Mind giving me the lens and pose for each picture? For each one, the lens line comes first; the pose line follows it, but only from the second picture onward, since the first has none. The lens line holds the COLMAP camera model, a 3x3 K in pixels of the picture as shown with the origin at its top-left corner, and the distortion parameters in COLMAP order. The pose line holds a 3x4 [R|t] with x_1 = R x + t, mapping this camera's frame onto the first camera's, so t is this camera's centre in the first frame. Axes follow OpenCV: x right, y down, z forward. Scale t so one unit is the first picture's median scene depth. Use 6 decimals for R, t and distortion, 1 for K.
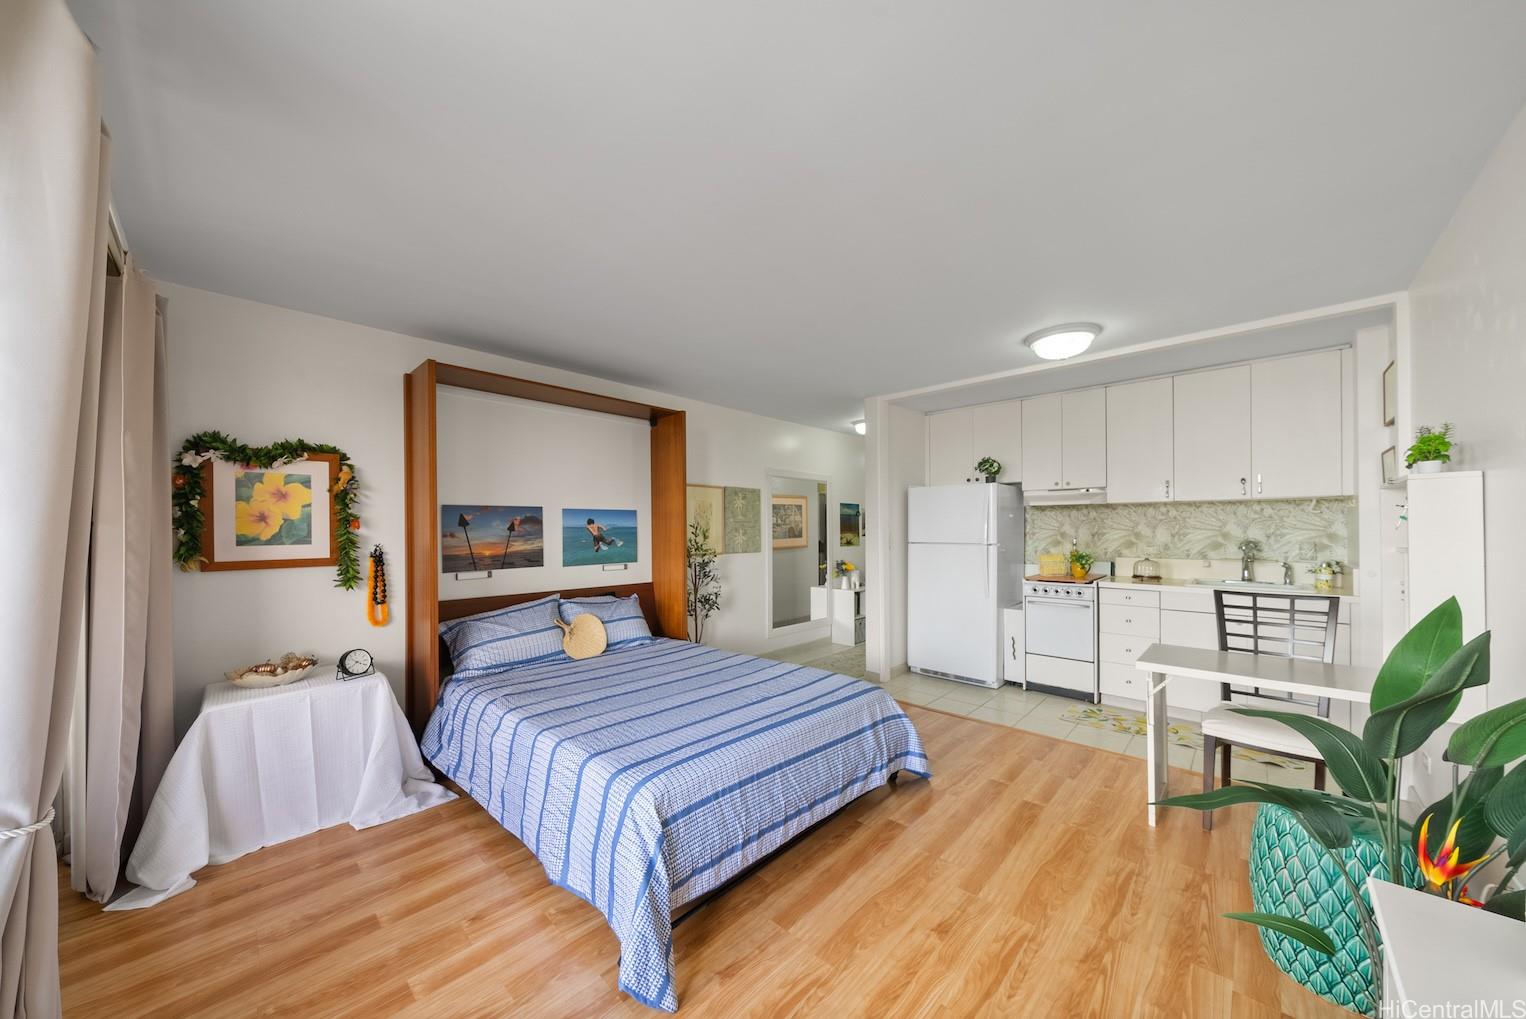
lens RADIAL K [[530.9, 0, 764.8], [0, 530.9, 531.1], [0, 0, 1]] dist [-0.001068, -0.000047]
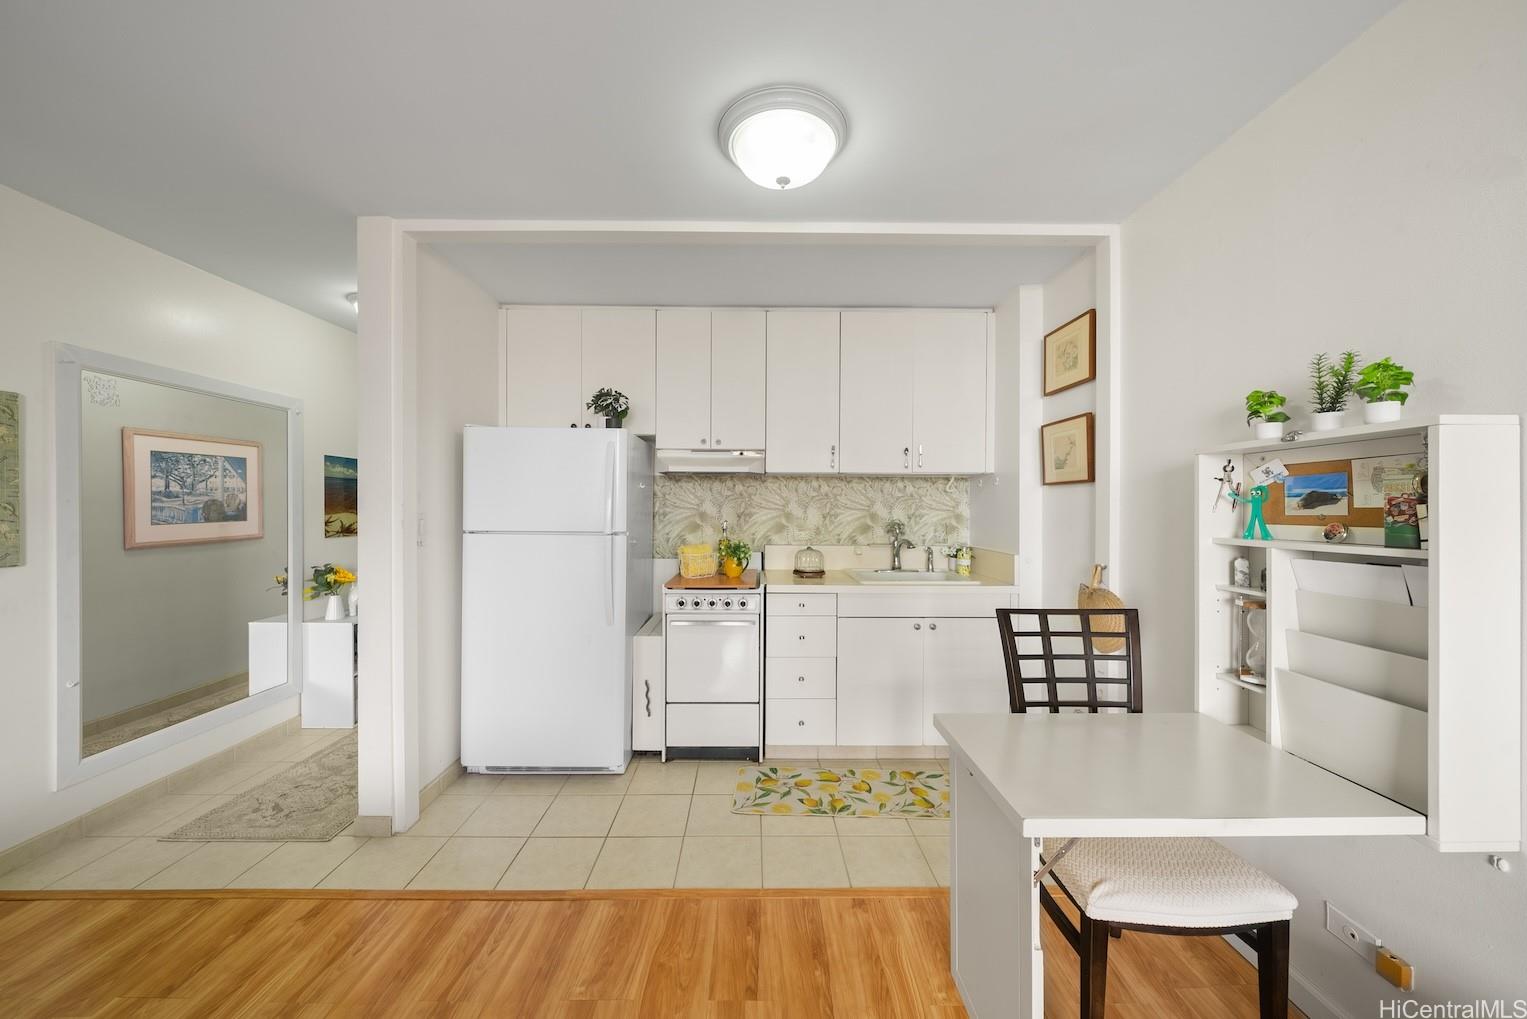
lens RADIAL K [[544.9, 0, 763.5], [0, 544.9, 509.5], [0, 0, 1]] dist [-0.002239, -0.000090]
pose [[0.731779, 0.003645, 0.681533, 0.131527], [-0.004754, 0.999989, -0.000244, -0.001808], [-0.681526, -0.003061, 0.731788, 0.440960]]
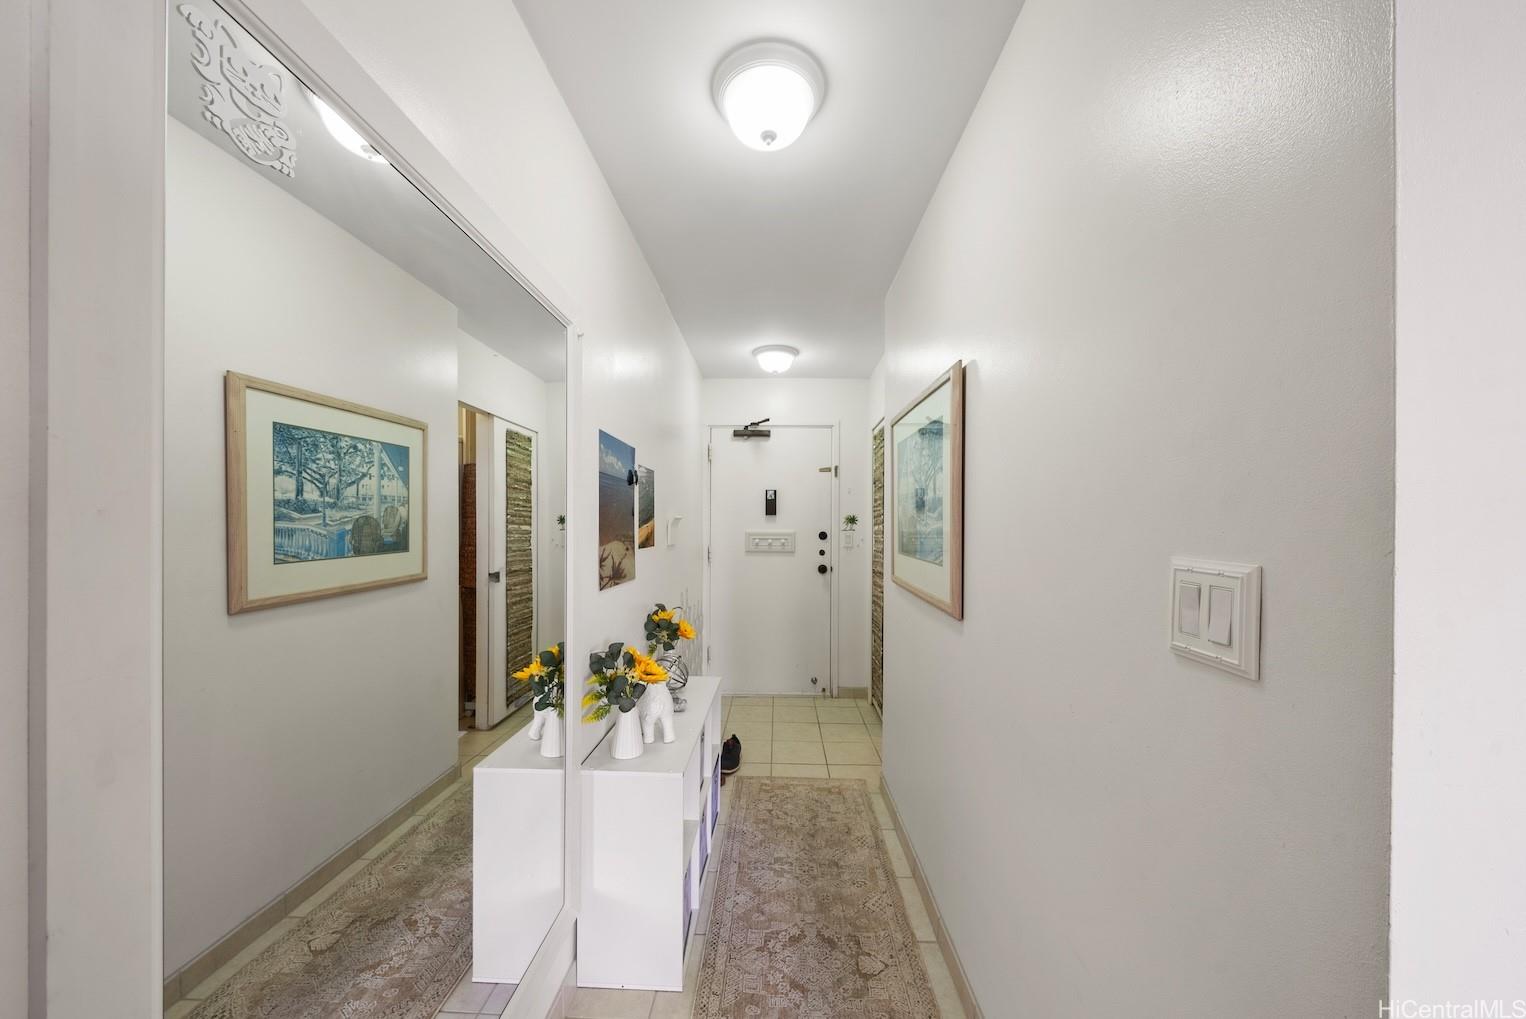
lens RADIAL K [[530.9, 0, 764.8], [0, 530.9, 531.1], [0, 0, 1]] dist [-0.001068, -0.000047]
pose [[0.756414, 0.003060, 0.654086, 0.040967], [-0.008072, 0.999957, 0.004657, -0.005123], [-0.654044, -0.008803, 0.756405, 1.047684]]
